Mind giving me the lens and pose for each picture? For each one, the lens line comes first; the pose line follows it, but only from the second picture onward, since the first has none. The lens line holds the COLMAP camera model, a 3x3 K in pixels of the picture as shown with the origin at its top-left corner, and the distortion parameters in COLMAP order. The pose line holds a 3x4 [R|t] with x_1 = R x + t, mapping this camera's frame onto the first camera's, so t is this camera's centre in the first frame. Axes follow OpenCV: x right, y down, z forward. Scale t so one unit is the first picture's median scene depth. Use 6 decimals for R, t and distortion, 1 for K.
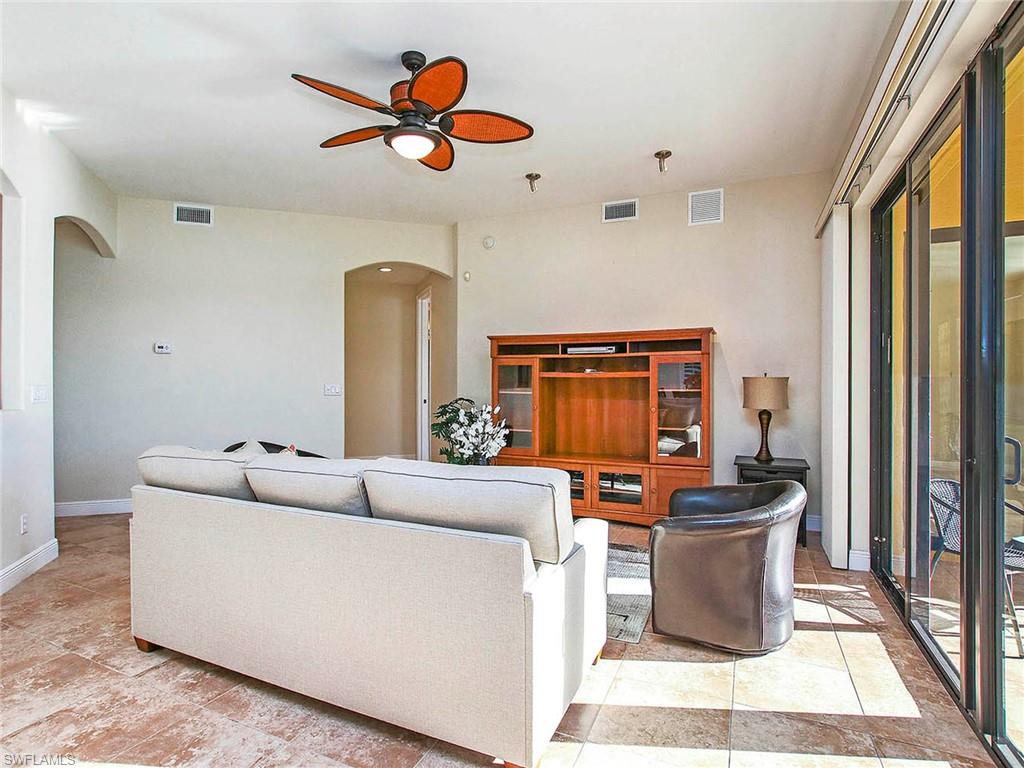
lens RADIAL K [[537.9, 0, 510.6], [0, 537.9, 394.6], [0, 0, 1]] dist [-0.032615, -0.001045]
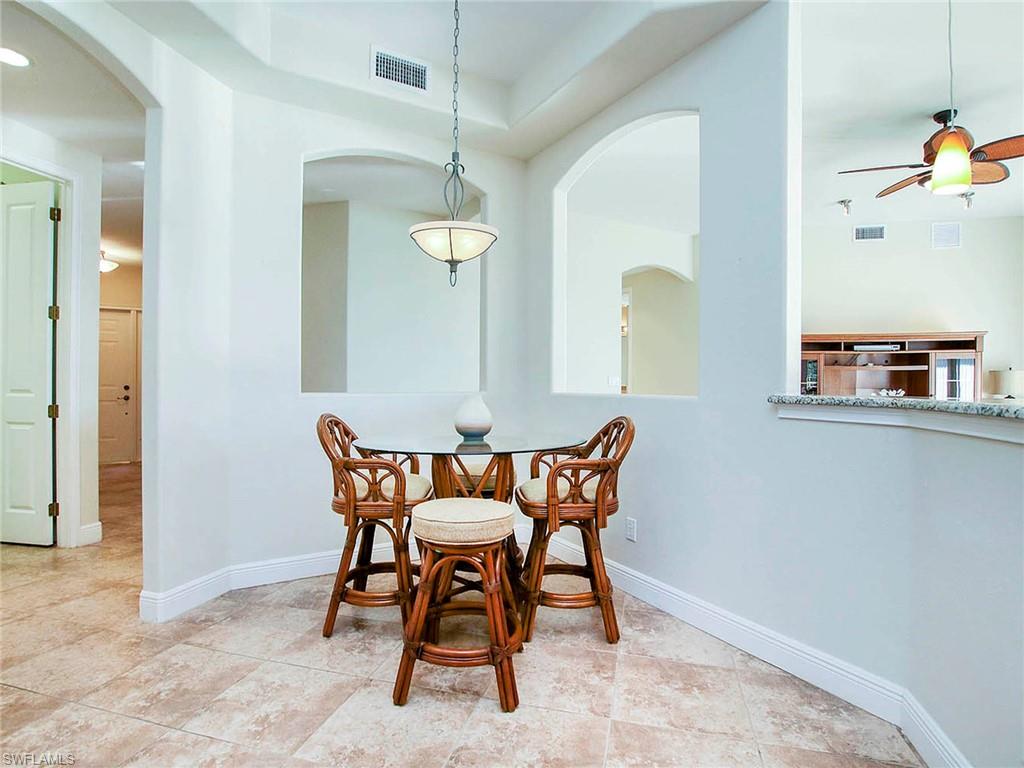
lens RADIAL K [[528.0, 0, 512.0], [0, 528.0, 384.0], [0, 0, 1]] dist [-0.026893, 0.000413]
pose [[0.985794, -0.001470, 0.167954, -0.872552], [0.002653, 0.999973, -0.006818, 0.005265], [-0.167940, 0.007167, 0.985771, -0.025548]]
